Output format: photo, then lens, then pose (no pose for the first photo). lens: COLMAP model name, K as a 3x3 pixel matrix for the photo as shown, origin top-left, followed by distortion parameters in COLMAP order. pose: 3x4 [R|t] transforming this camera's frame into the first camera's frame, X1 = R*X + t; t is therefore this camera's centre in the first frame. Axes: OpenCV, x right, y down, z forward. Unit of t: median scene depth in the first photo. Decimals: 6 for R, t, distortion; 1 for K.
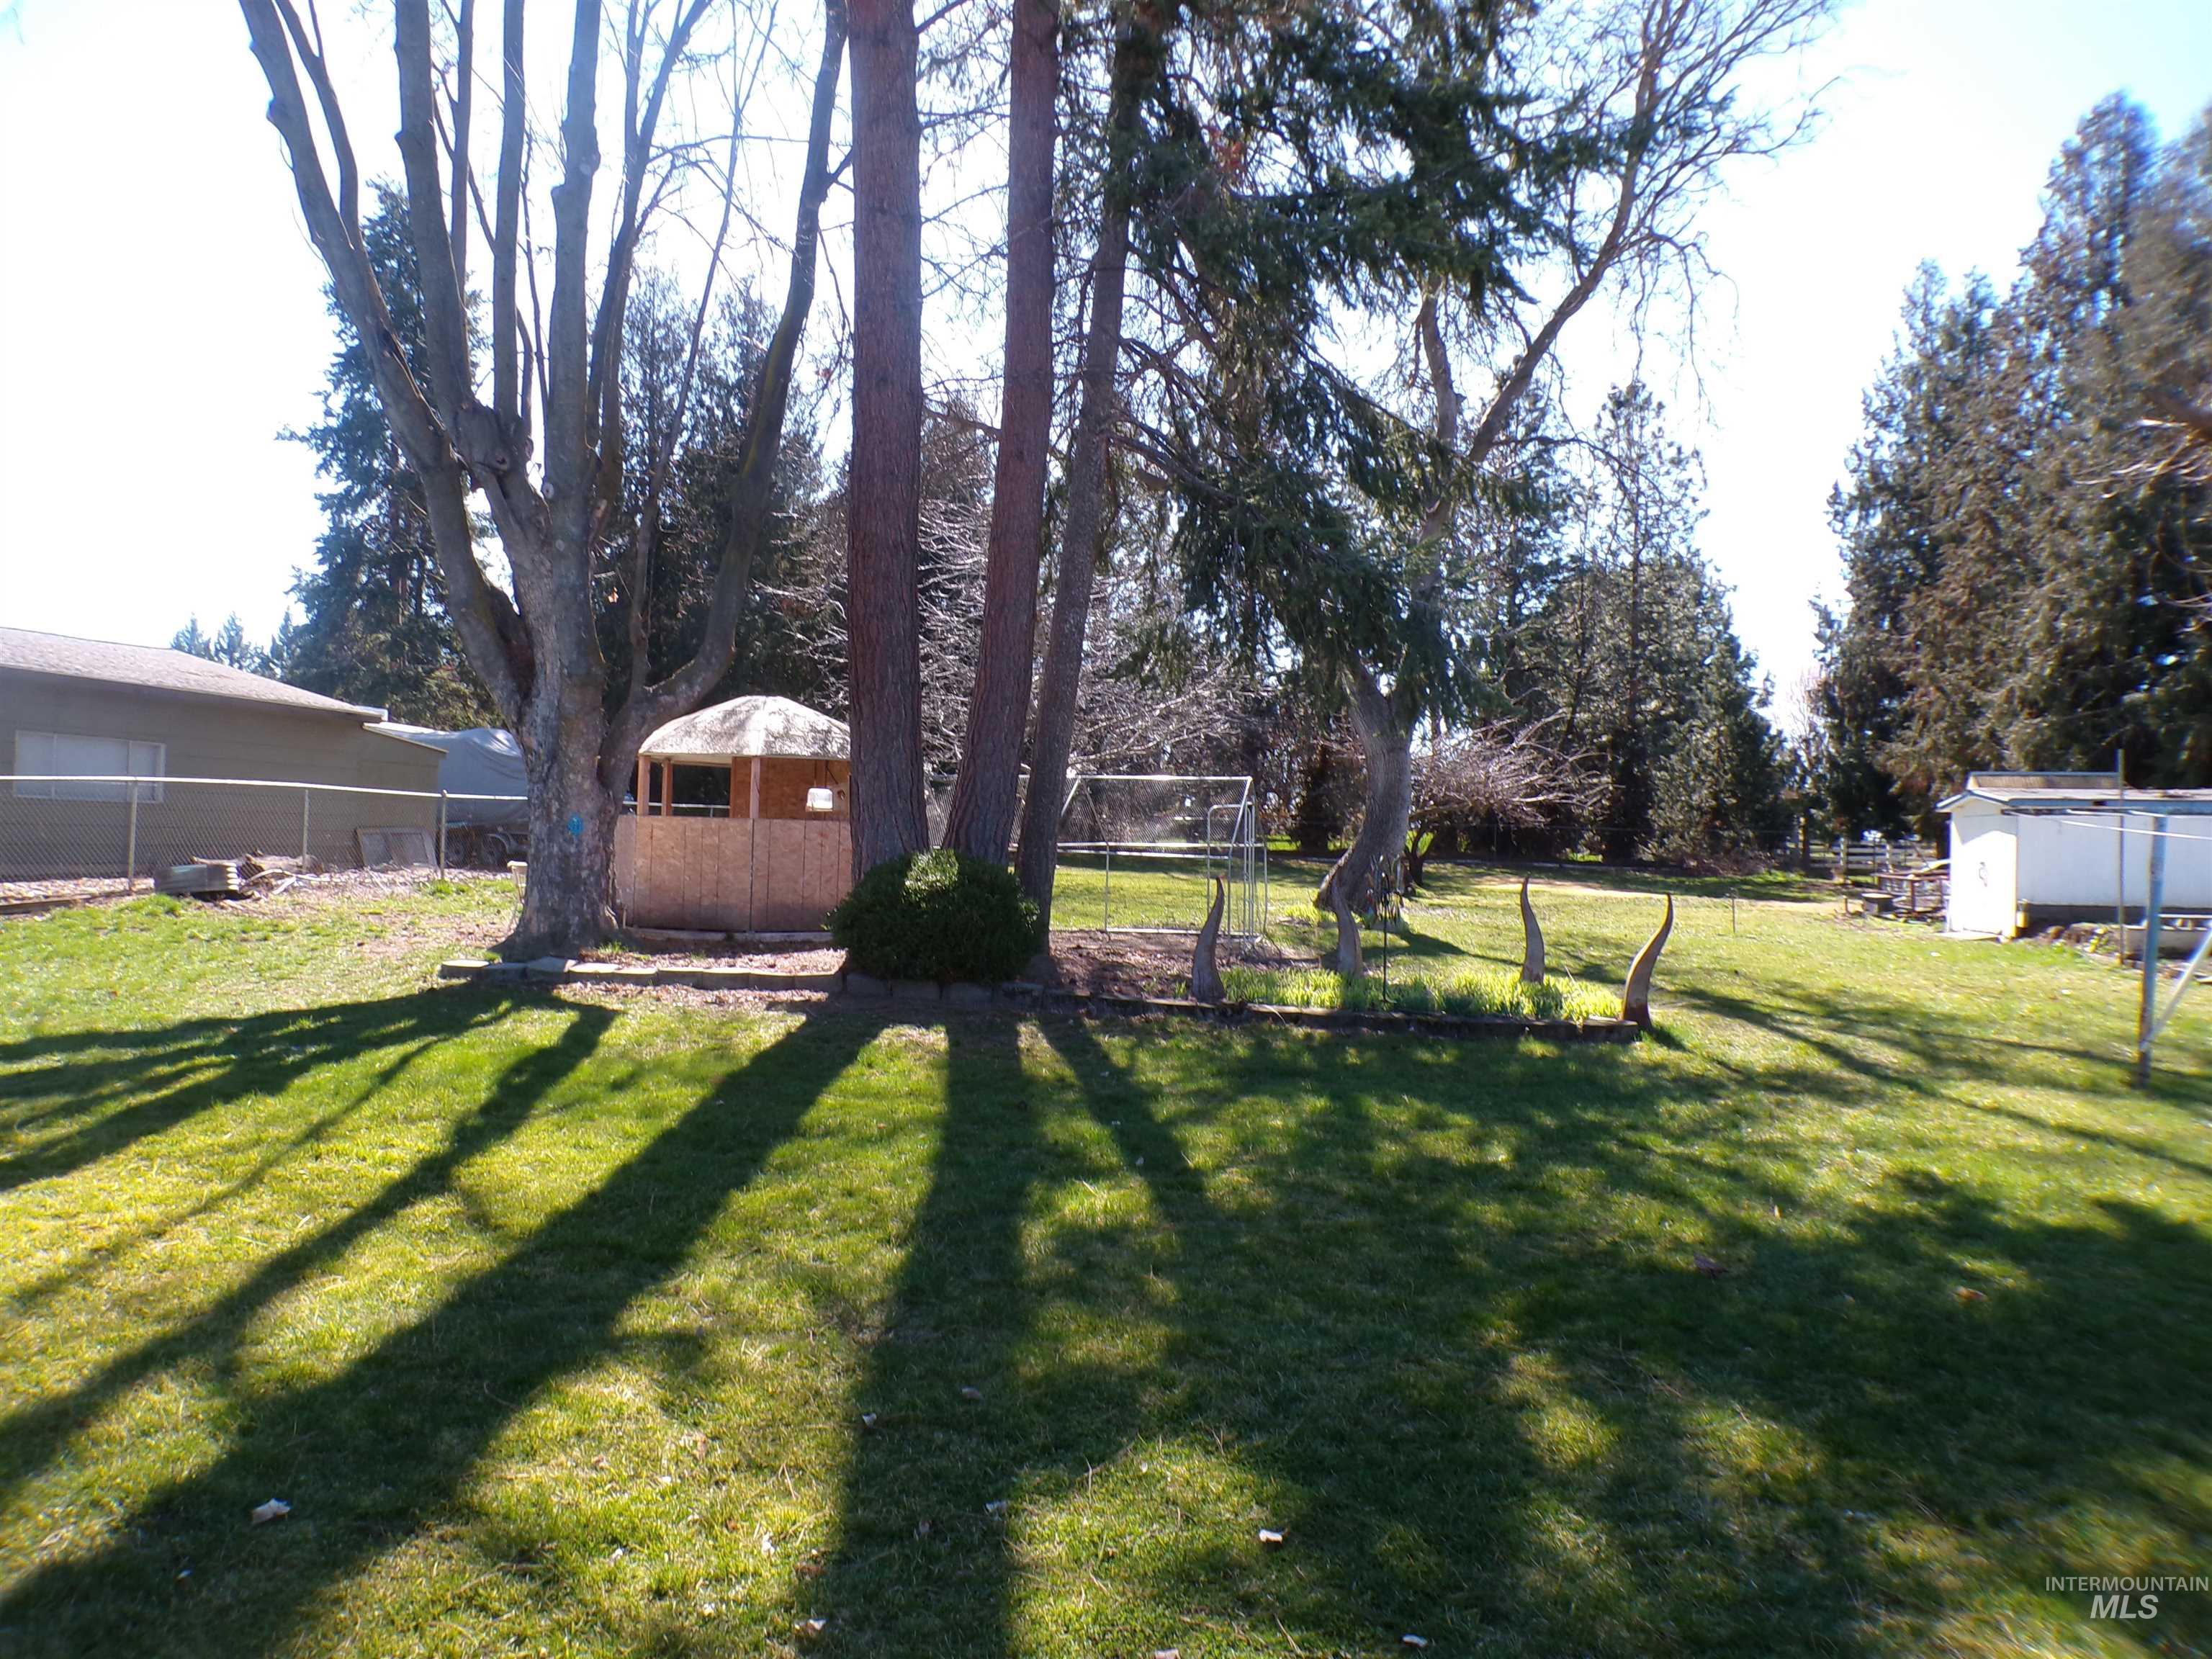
lens RADIAL K [[1498.4, 0, 1106.0], [0, 1498.4, 829.5], [0, 0, 1]] dist [-0.050525, 0.034433]
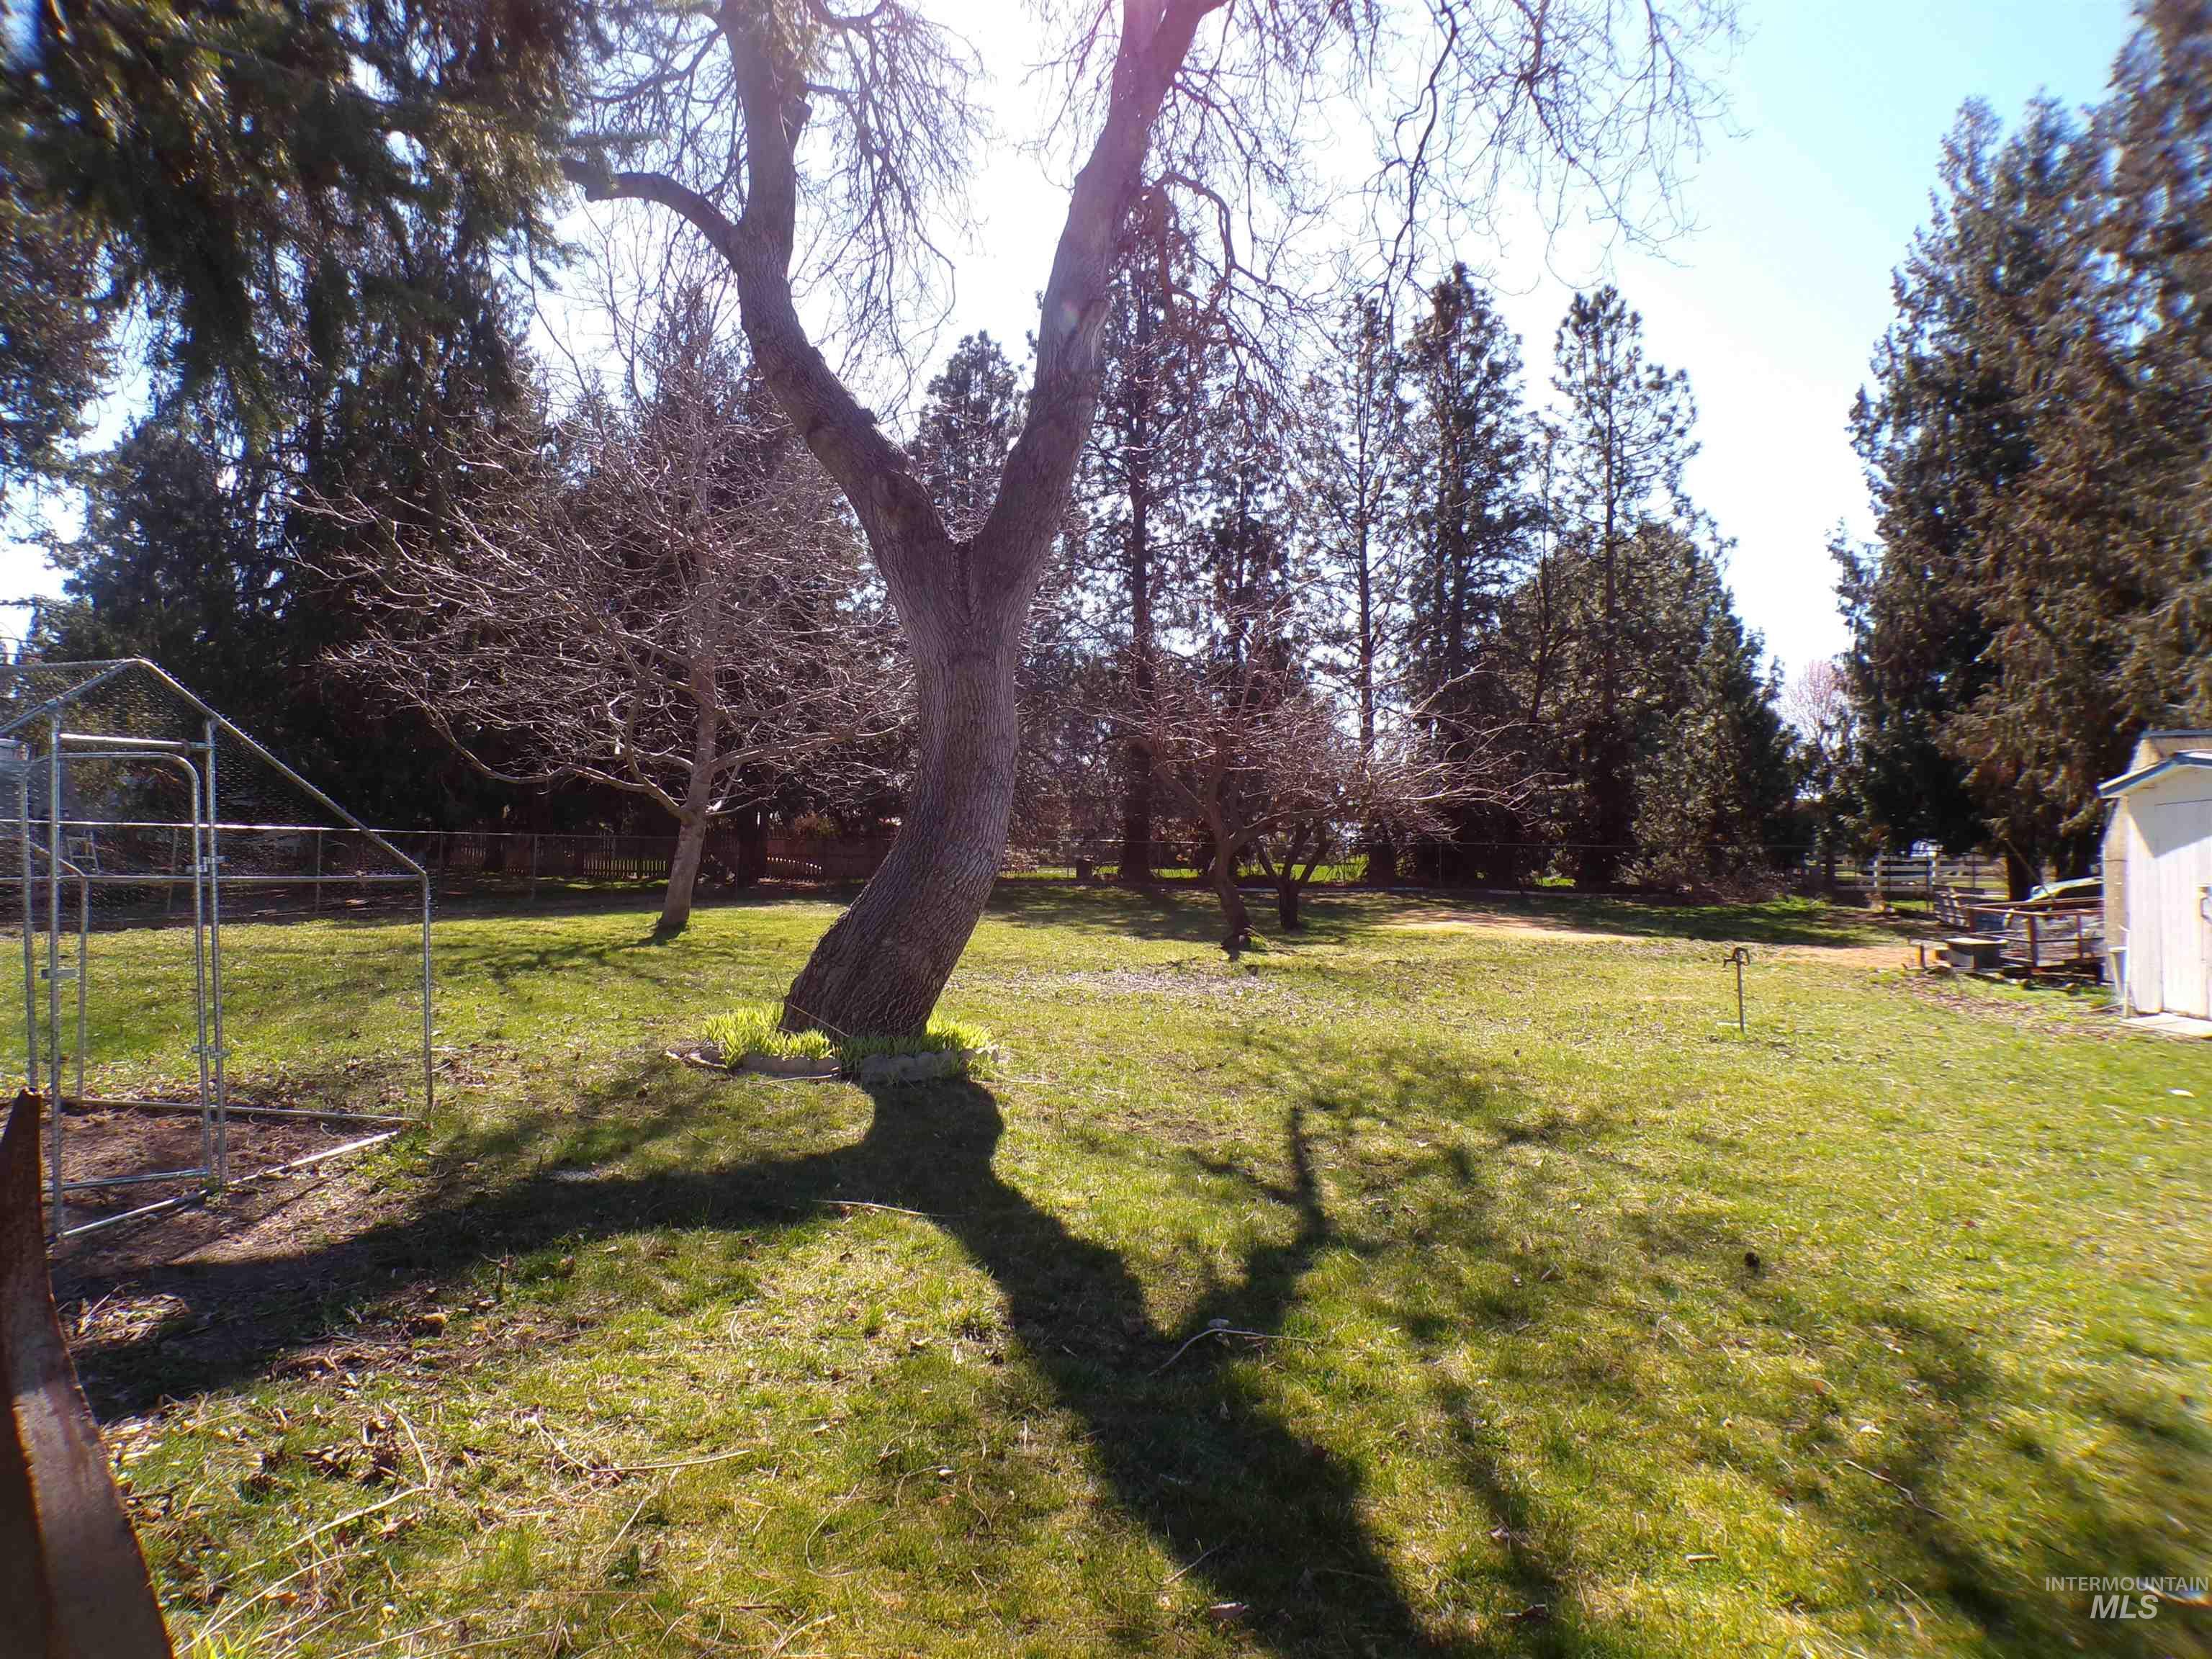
lens RADIAL K [[1490.9, 0, 1106.0], [0, 1490.9, 829.5], [0, 0, 1]] dist [-0.047702, 0.024970]
pose [[0.999891, -0.013773, -0.005351, 0.223388], [0.013669, 0.999725, -0.019079, 0.006356], [0.005612, 0.019004, 0.999804, 0.523880]]
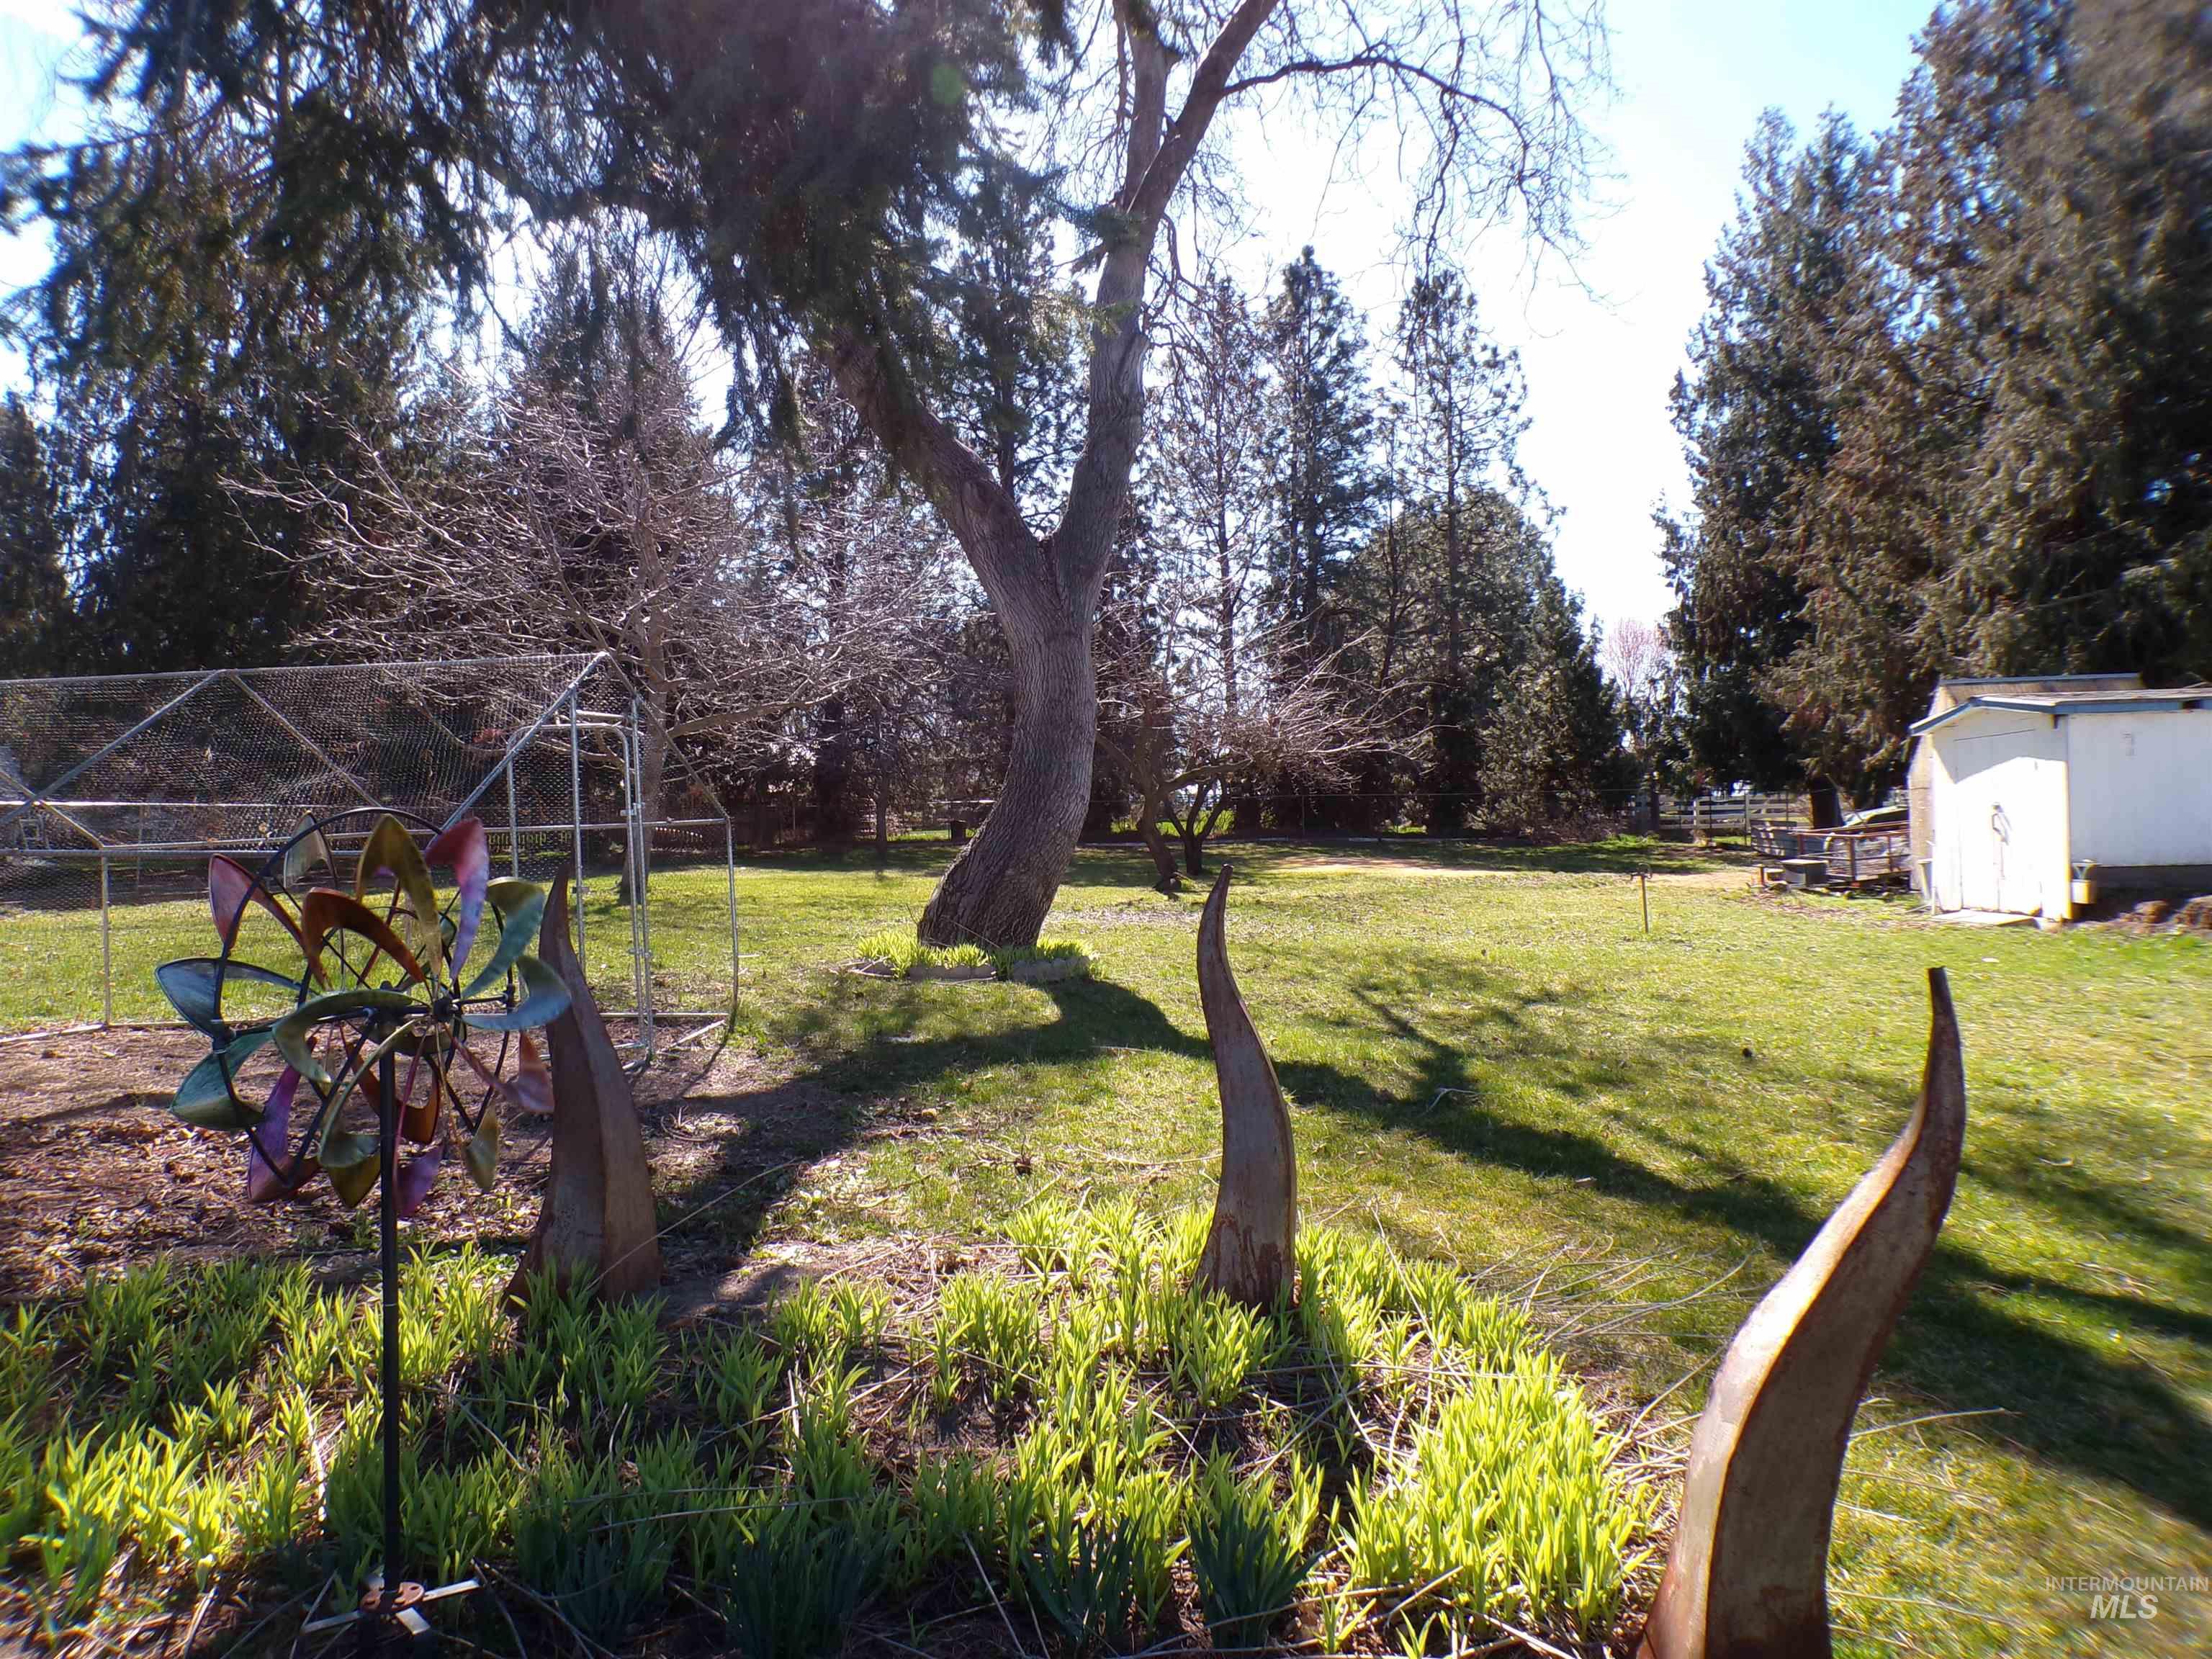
lens RADIAL K [[1490.9, 0, 1106.0], [0, 1490.9, 829.5], [0, 0, 1]] dist [-0.047702, 0.024970]
pose [[0.992817, -0.042764, 0.111738, 0.138489], [0.042078, 0.999078, 0.008486, 0.011461], [-0.111998, -0.003723, 0.993701, 0.435790]]
